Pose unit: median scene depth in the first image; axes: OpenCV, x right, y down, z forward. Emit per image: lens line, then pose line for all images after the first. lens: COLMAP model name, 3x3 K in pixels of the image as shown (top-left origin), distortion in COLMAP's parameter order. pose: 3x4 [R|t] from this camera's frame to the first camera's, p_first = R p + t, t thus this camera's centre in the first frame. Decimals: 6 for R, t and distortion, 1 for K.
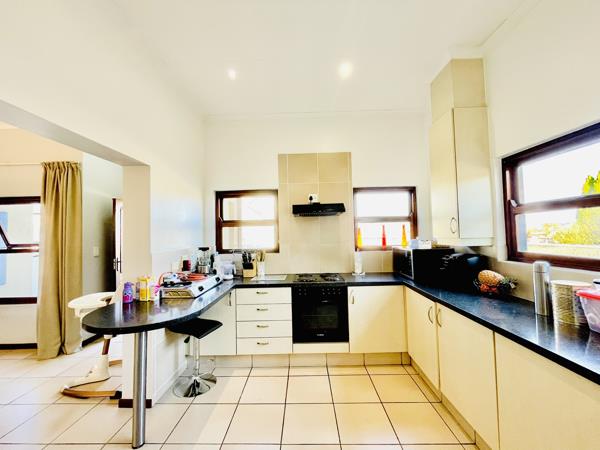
lens RADIAL K [[243.4, 0, 300.1], [0, 243.4, 223.6], [0, 0, 1]] dist [-0.003929, 0.001388]
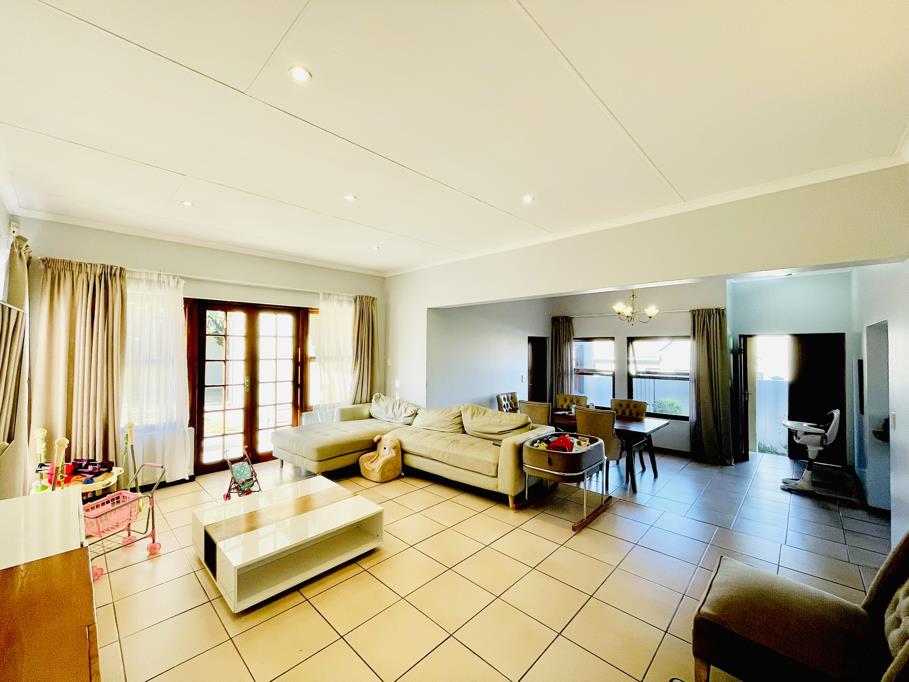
lens RADIAL K [[368.8, 0, 456.4], [0, 368.8, 339.4], [0, 0, 1]] dist [-0.003929, 0.001388]
pose [[0.737754, 0.007317, -0.675030, -0.883202], [0.007919, 0.999779, 0.019492, -0.189590], [0.675023, -0.019726, 0.737533, -1.635881]]
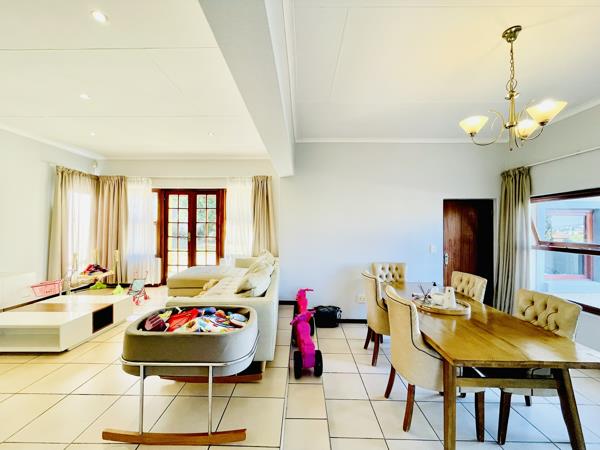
lens RADIAL K [[243.4, 0, 301.1], [0, 243.4, 226.7], [0, 0, 1]] dist [-0.003929, 0.001388]
pose [[0.003705, 0.018788, -0.999817, -0.841481], [0.033872, 0.999247, 0.018903, -0.029386], [0.999419, -0.033936, 0.003065, -0.016829]]
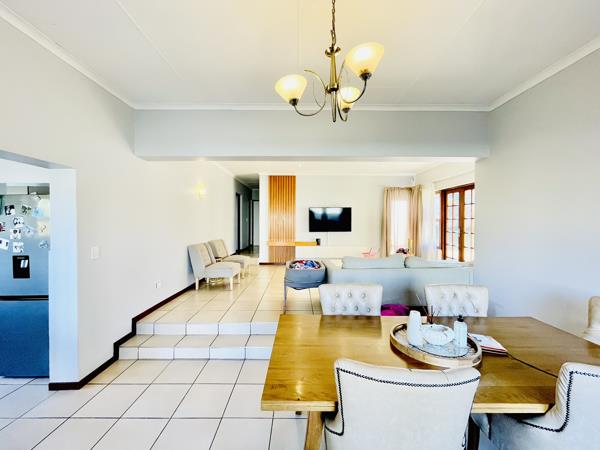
lens RADIAL K [[243.4, 0, 298.8], [0, 243.4, 224.6], [0, 0, 1]] dist [-0.003929, 0.001388]
pose [[-0.999588, 0.023136, -0.017012, -1.473197], [0.023611, 0.999321, -0.028283, 0.022853], [0.016346, -0.028673, -0.999455, 1.165568]]
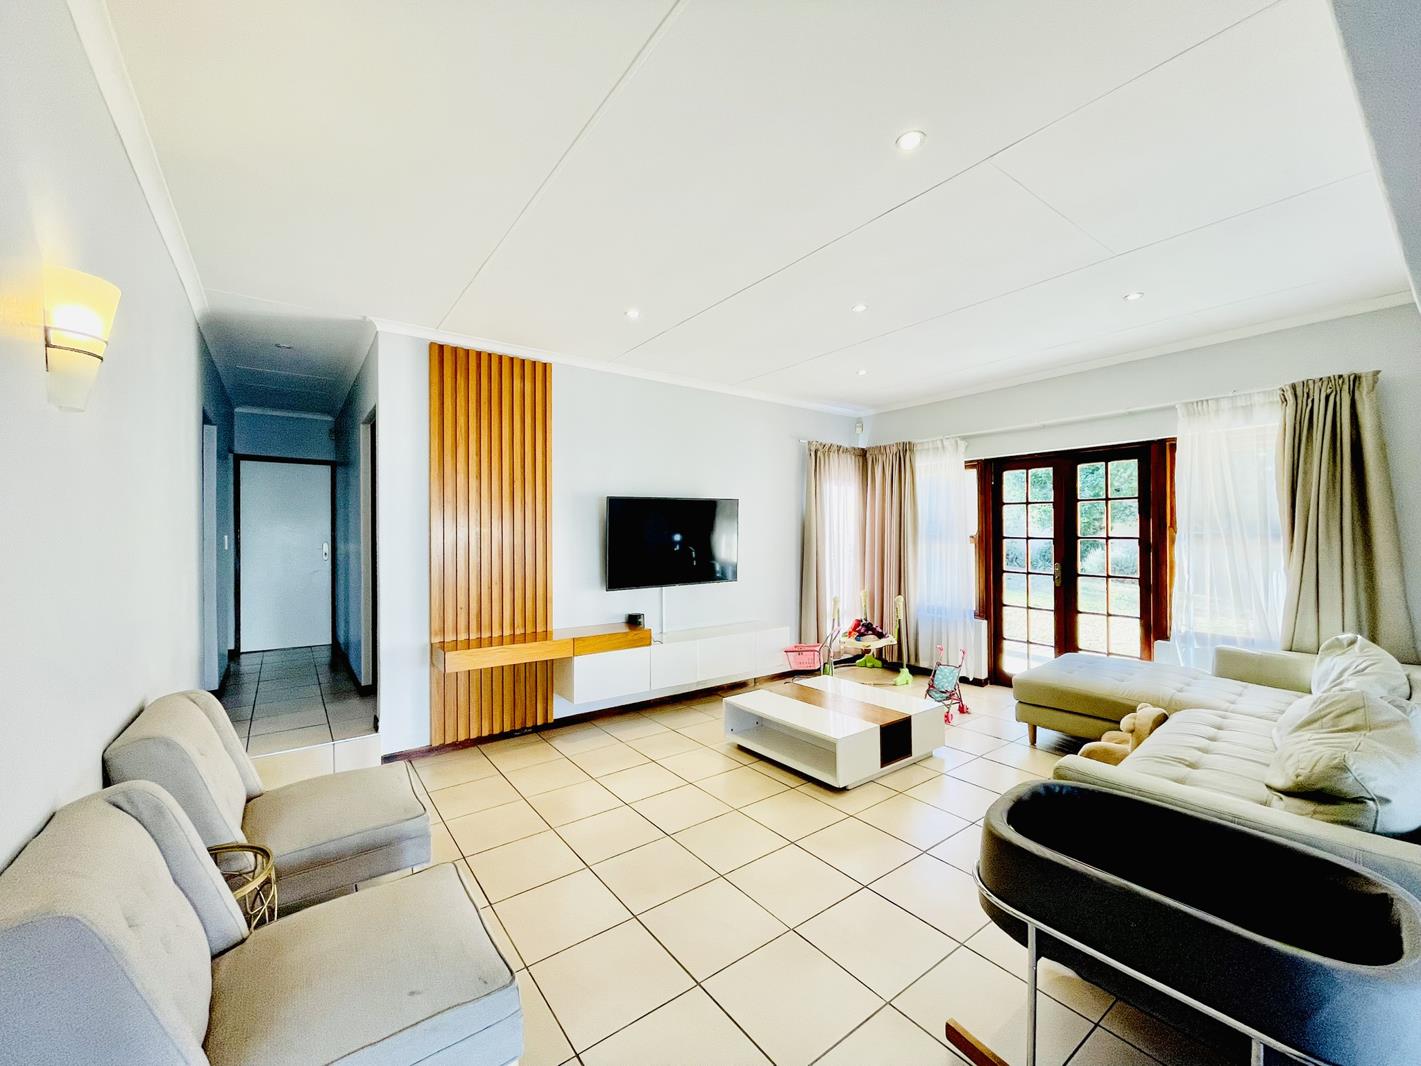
lens RADIAL K [[576.6, 0, 707.0], [0, 576.6, 532.4], [0, 0, 1]] dist [-0.003929, 0.001388]
pose [[-0.794857, 0.030640, -0.606023, -0.825435], [0.051333, 0.998540, -0.016843, -0.102106], [0.604622, -0.044496, -0.795269, -0.140392]]
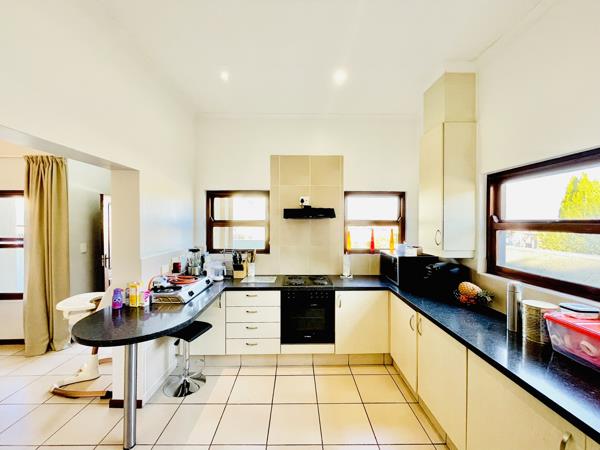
lens RADIAL K [[243.4, 0, 300.2], [0, 243.4, 222.9], [0, 0, 1]] dist [-0.003929, 0.001388]
pose [[0.999166, 0.023861, 0.033126, 0.005846], [-0.025377, 0.998612, 0.046150, -0.076443], [-0.031979, -0.046952, 0.998385, -0.012201]]
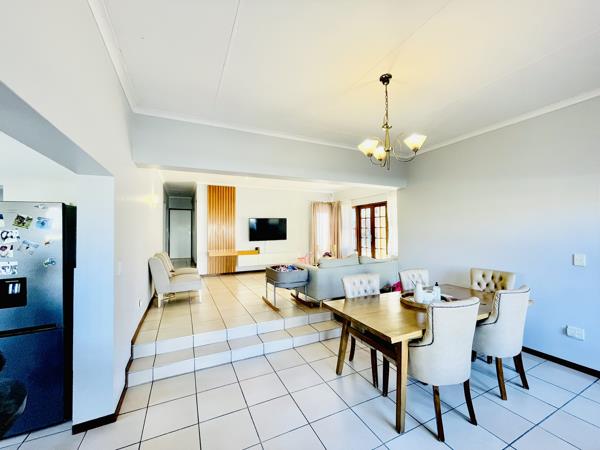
lens RADIAL K [[243.4, 0, 297.7], [0, 243.4, 224.7], [0, 0, 1]] dist [-0.003929, 0.001388]
pose [[-0.895916, 0.024277, -0.443559, -0.840228], [0.051894, 0.997389, -0.050229, 0.009050], [0.441182, -0.068020, -0.894836, 1.269763]]
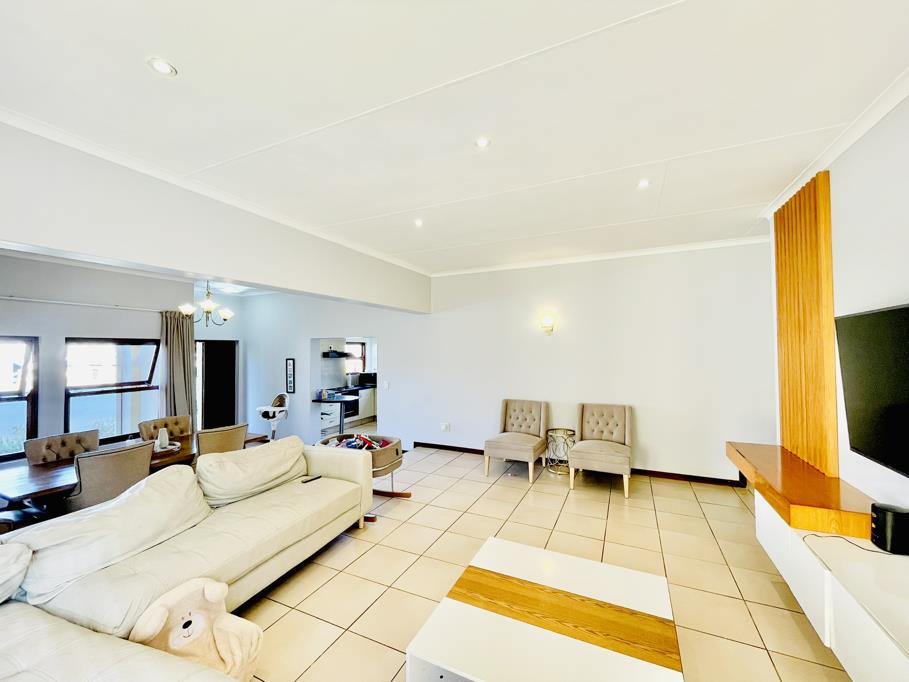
lens RADIAL K [[368.8, 0, 457.9], [0, 368.8, 341.0], [0, 0, 1]] dist [-0.003929, 0.001388]
pose [[0.396008, 0.036233, 0.917532, -2.696587], [-0.031146, 0.999176, -0.026015, -0.145332], [-0.917719, -0.018275, 0.396811, -1.231492]]
